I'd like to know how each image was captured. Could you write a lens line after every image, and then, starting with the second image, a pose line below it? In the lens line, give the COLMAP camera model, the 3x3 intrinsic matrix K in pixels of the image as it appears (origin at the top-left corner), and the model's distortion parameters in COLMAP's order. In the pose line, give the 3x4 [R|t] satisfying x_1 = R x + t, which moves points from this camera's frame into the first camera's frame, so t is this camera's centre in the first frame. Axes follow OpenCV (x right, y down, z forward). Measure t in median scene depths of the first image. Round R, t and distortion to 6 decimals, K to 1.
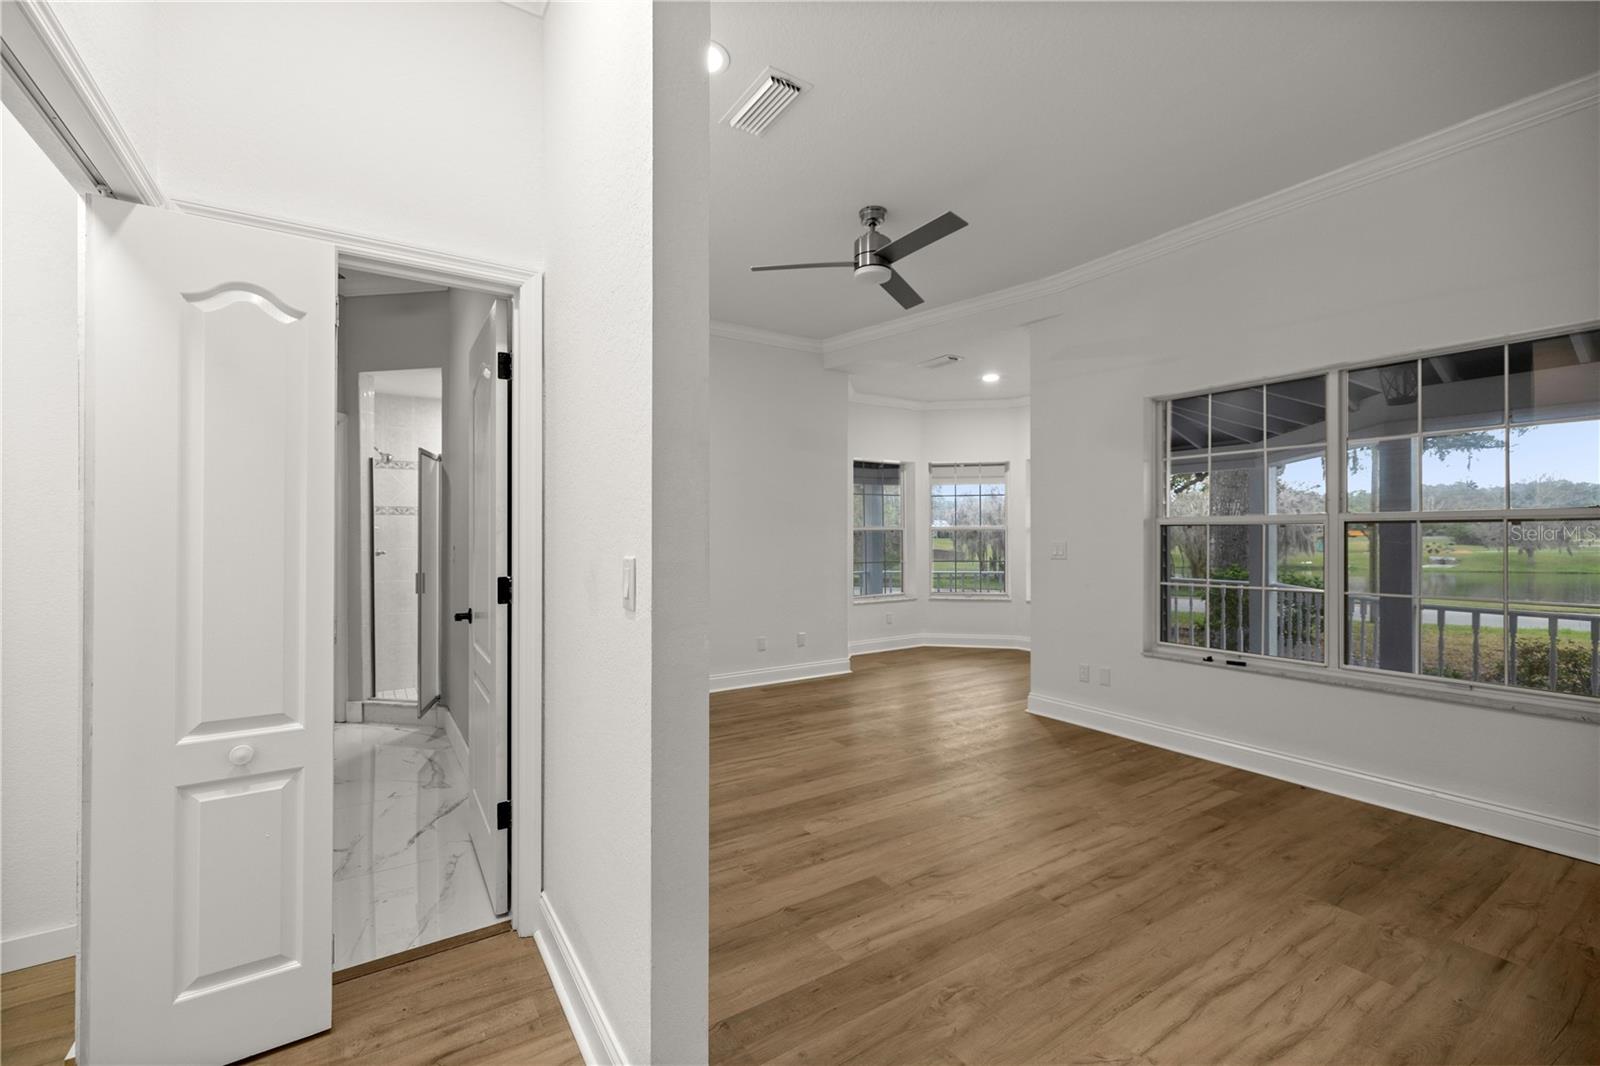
lens RADIAL K [[673.1, 0, 803.6], [0, 673.1, 536.4], [0, 0, 1]] dist [-0.001675, -0.000057]
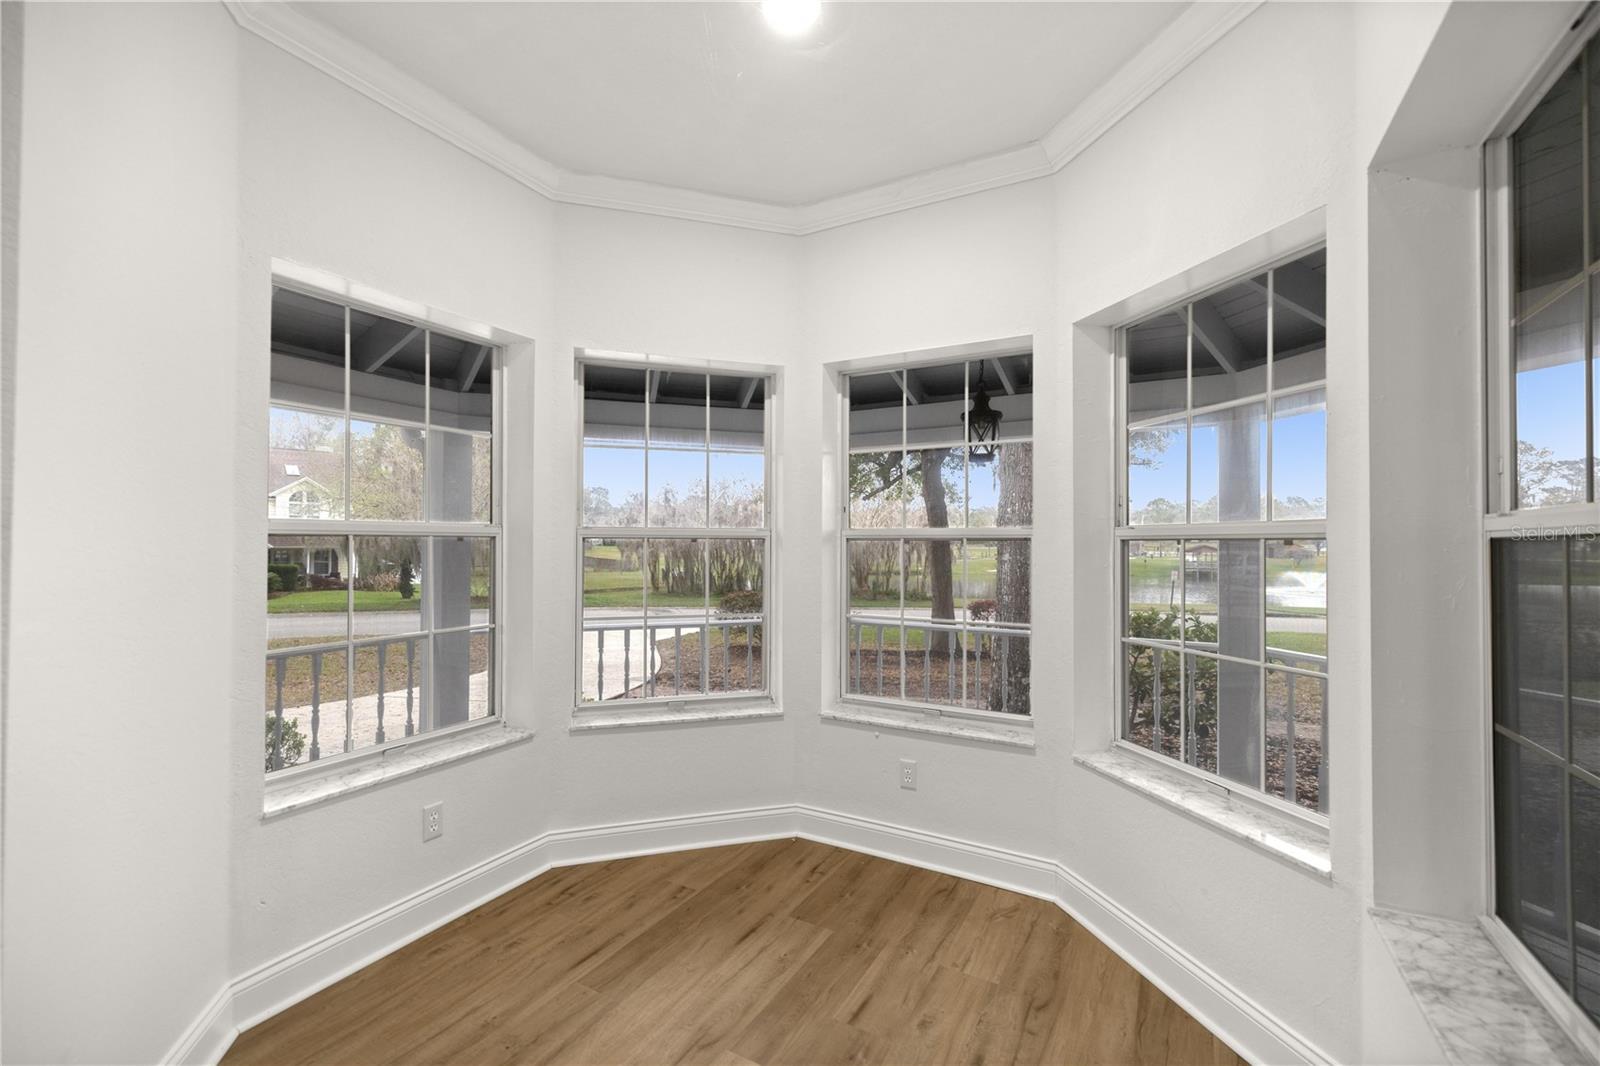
lens RADIAL K [[673.1, 0, 807.1], [0, 673.1, 540.5], [0, 0, 1]] dist [-0.001675, -0.000057]
pose [[0.881452, 0.010702, 0.472152, 0.055368], [-0.008666, 0.999941, -0.006486, -0.003587], [-0.472194, 0.001625, 0.881493, 0.277159]]
